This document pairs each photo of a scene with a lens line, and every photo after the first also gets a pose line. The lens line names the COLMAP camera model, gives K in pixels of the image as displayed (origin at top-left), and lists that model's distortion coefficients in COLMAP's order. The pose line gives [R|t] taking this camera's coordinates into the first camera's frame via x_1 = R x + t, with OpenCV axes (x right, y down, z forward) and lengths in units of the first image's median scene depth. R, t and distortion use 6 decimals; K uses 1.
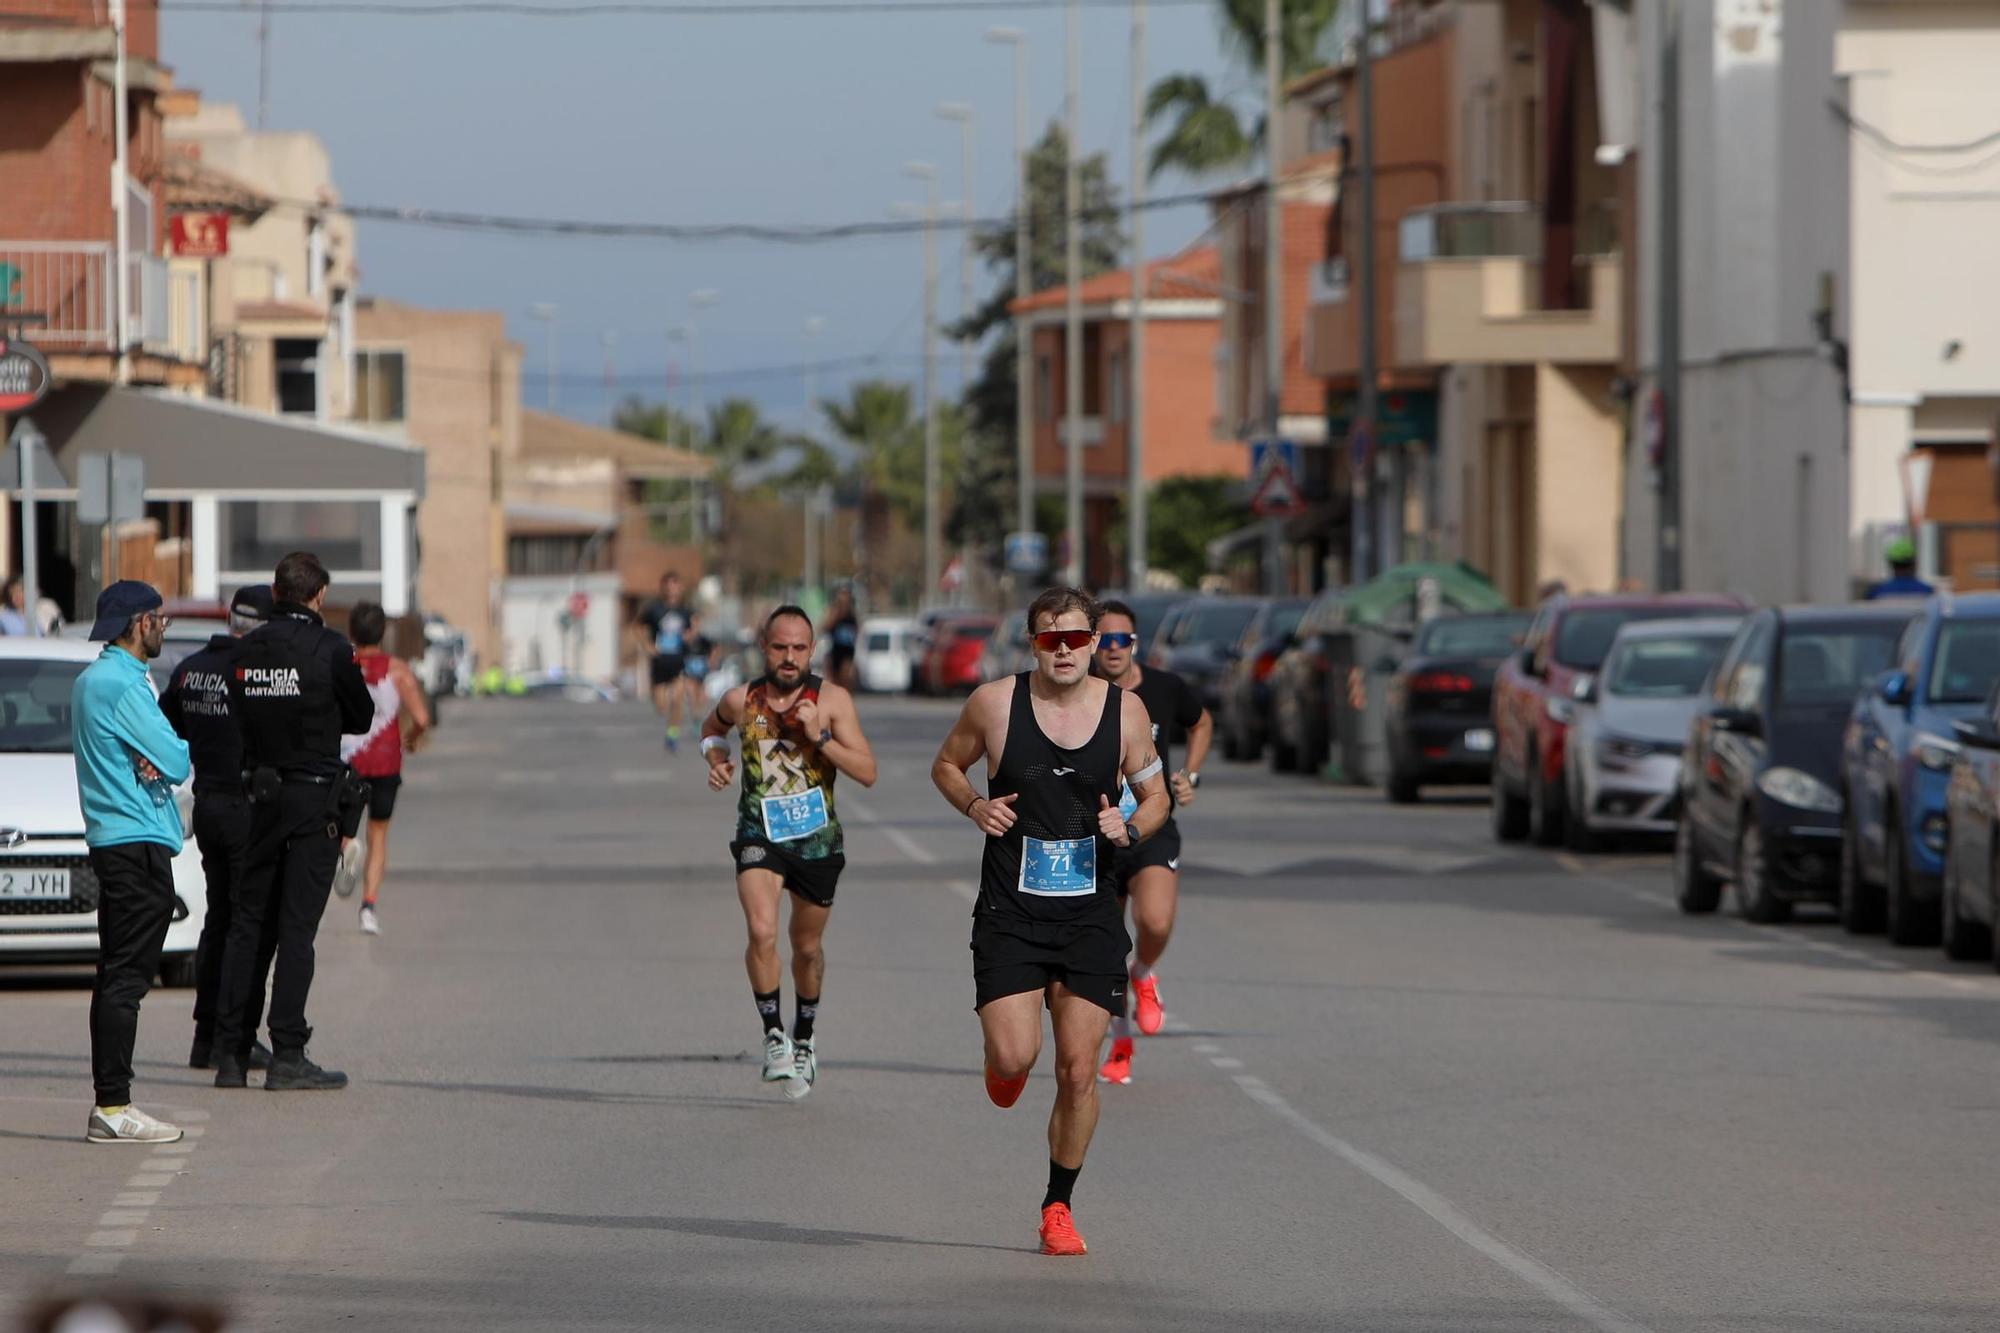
lens RADIAL K [[14882.2, 0, 1000.0], [0, 14882.2, 666.5], [0, 0, 1]] dist [1.853539, -13.831936]
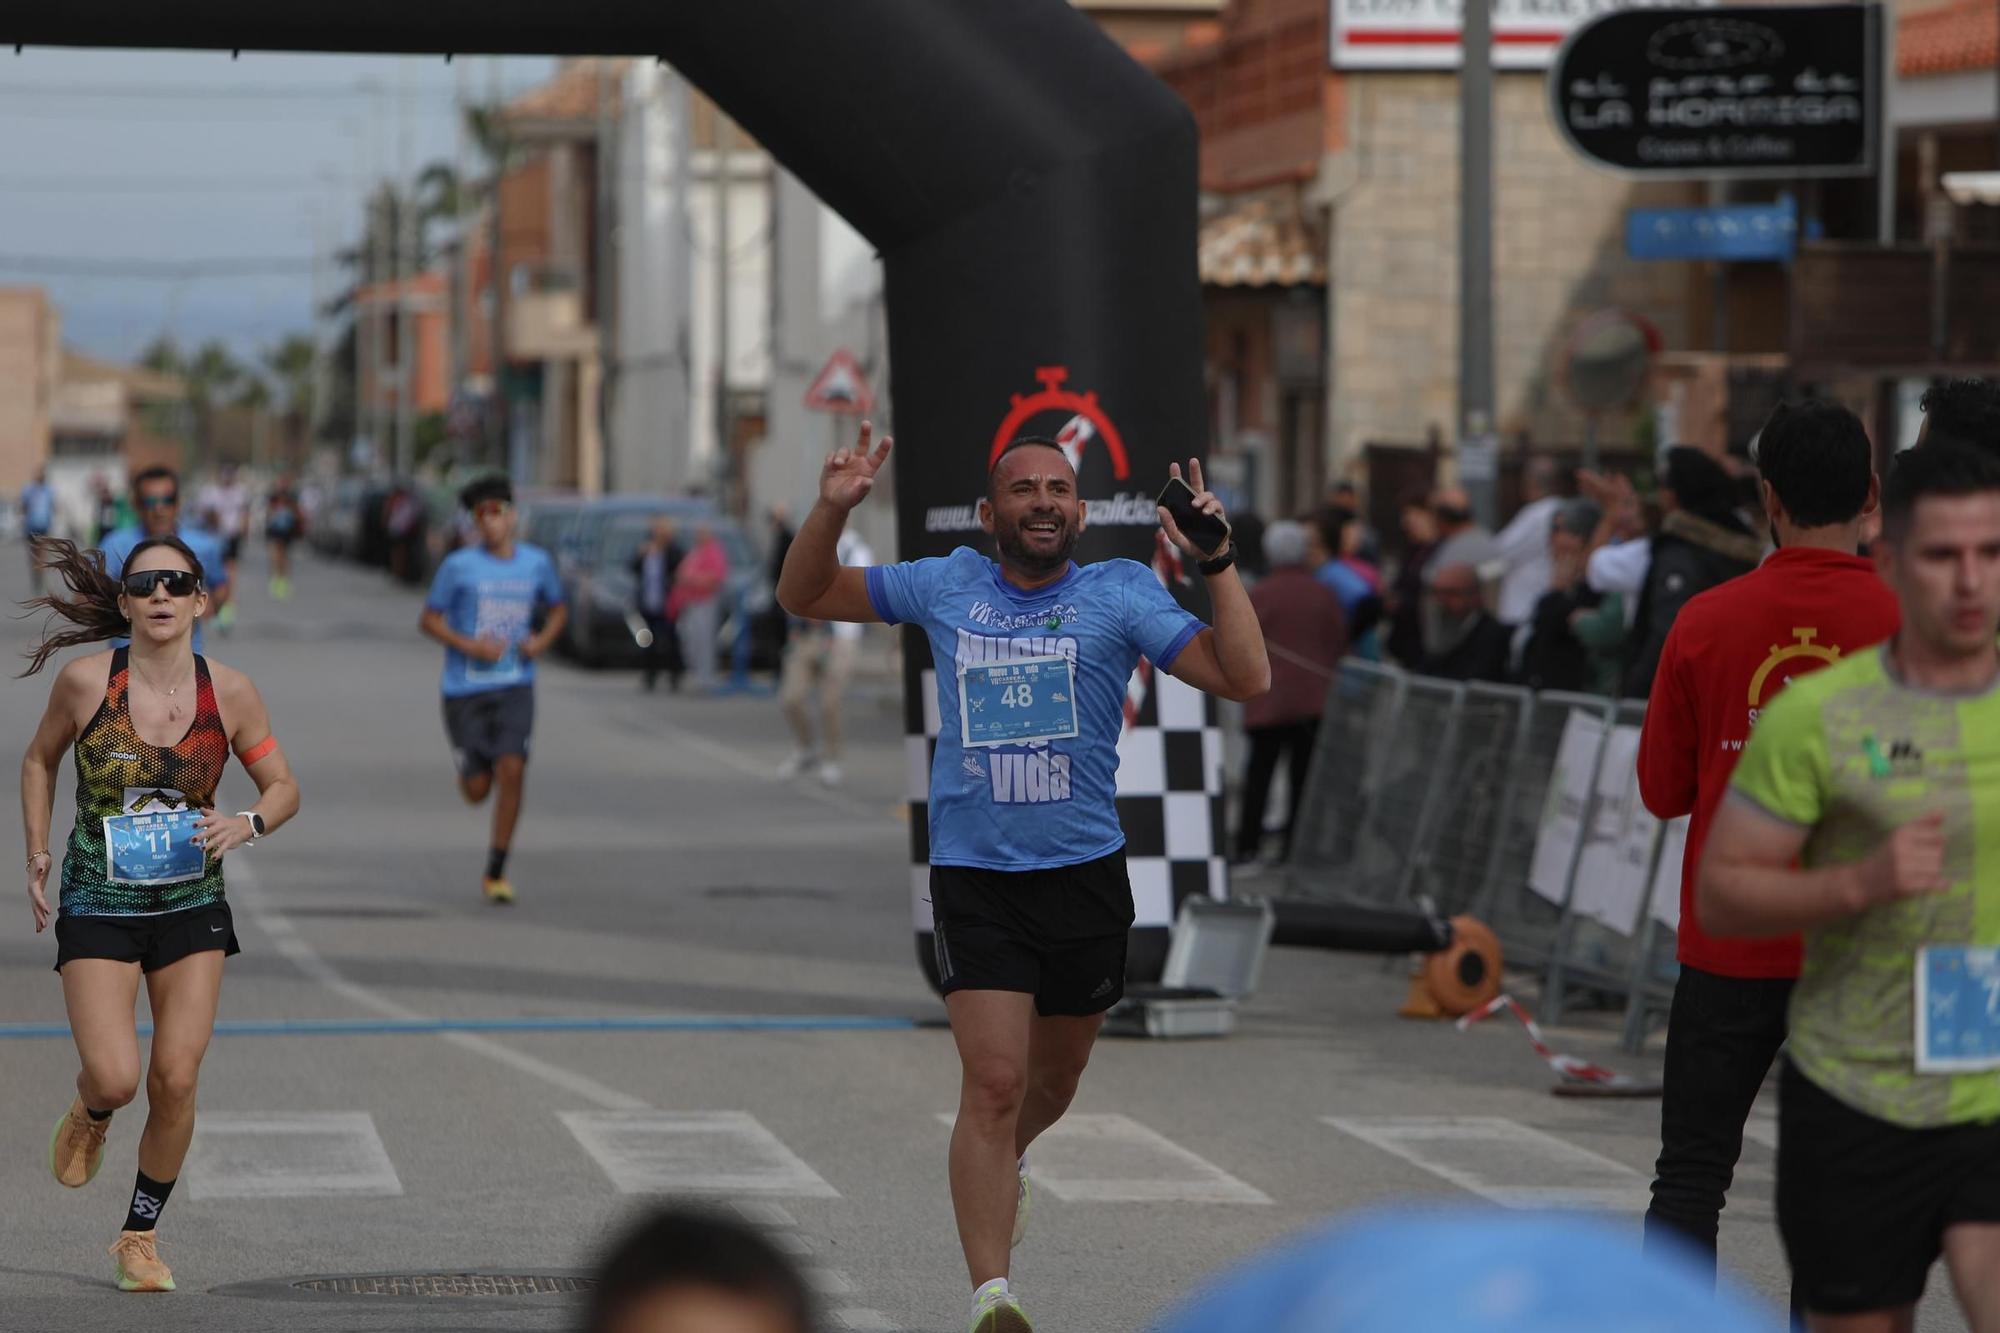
lens RADIAL K [[13027.6, 0, 1000.0], [0, 13027.6, 666.5], [0, 0, 1]] dist [1.962978, 9.110088]
pose [[0.999645, 0.008661, 0.025213, 0.039509], [-0.008941, 0.999900, 0.010981, -0.000991], [-0.025115, -0.011202, 0.999622, -0.452165]]
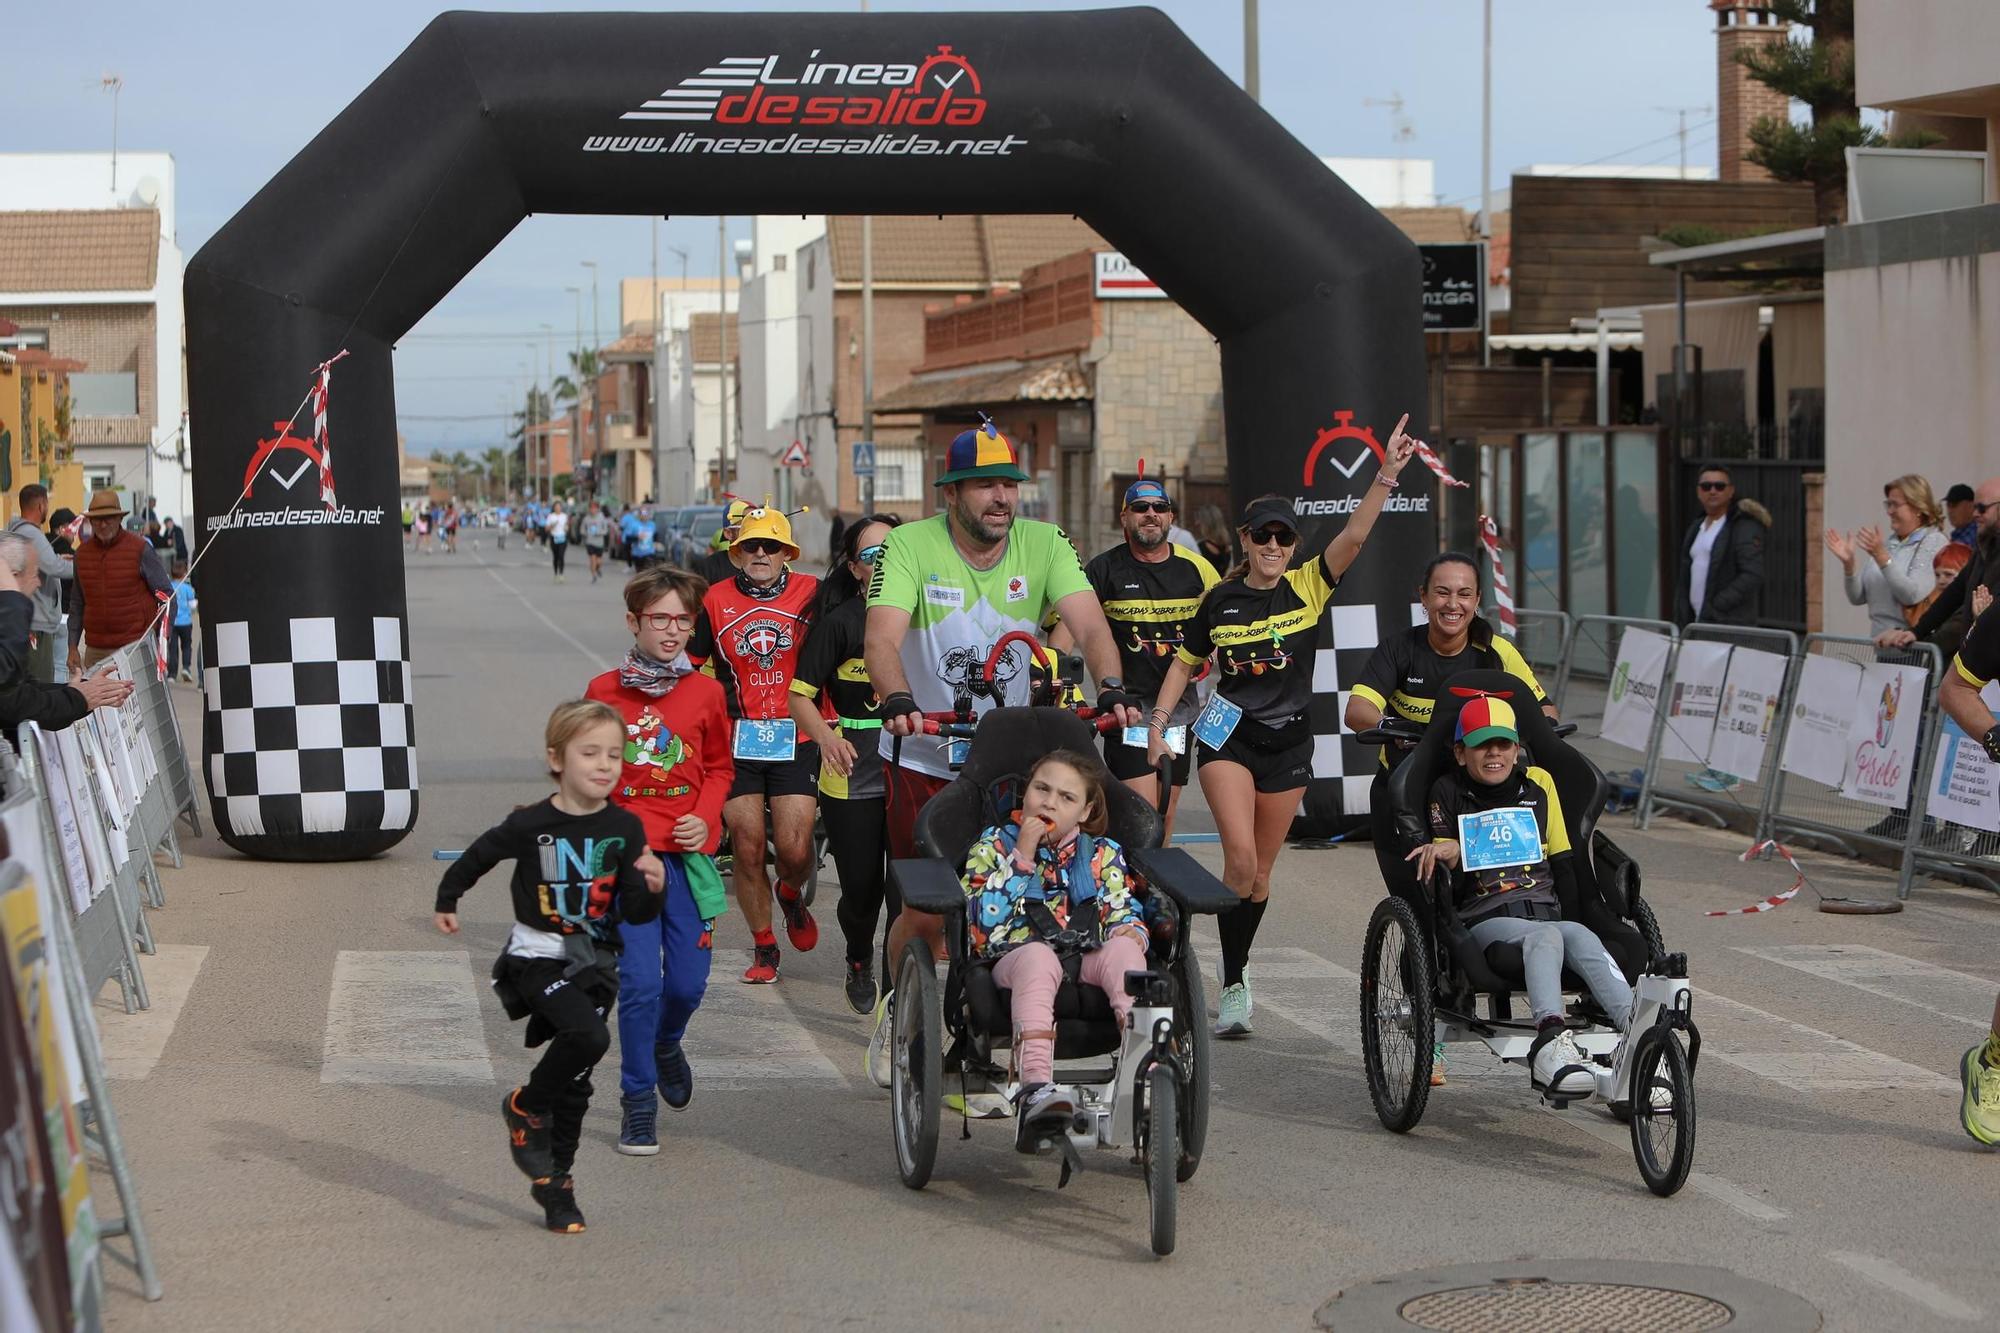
lens RADIAL K [[4457.3, 0, 996.6], [0, 4457.3, 712.7], [0, 0, 1]] dist [-0.310909, 0.439092]
pose [[0.995225, -0.008204, 0.097267, 0.012196], [0.003881, 0.999000, 0.044543, -0.000976], [-0.097535, -0.043953, 0.994261, -0.240411]]
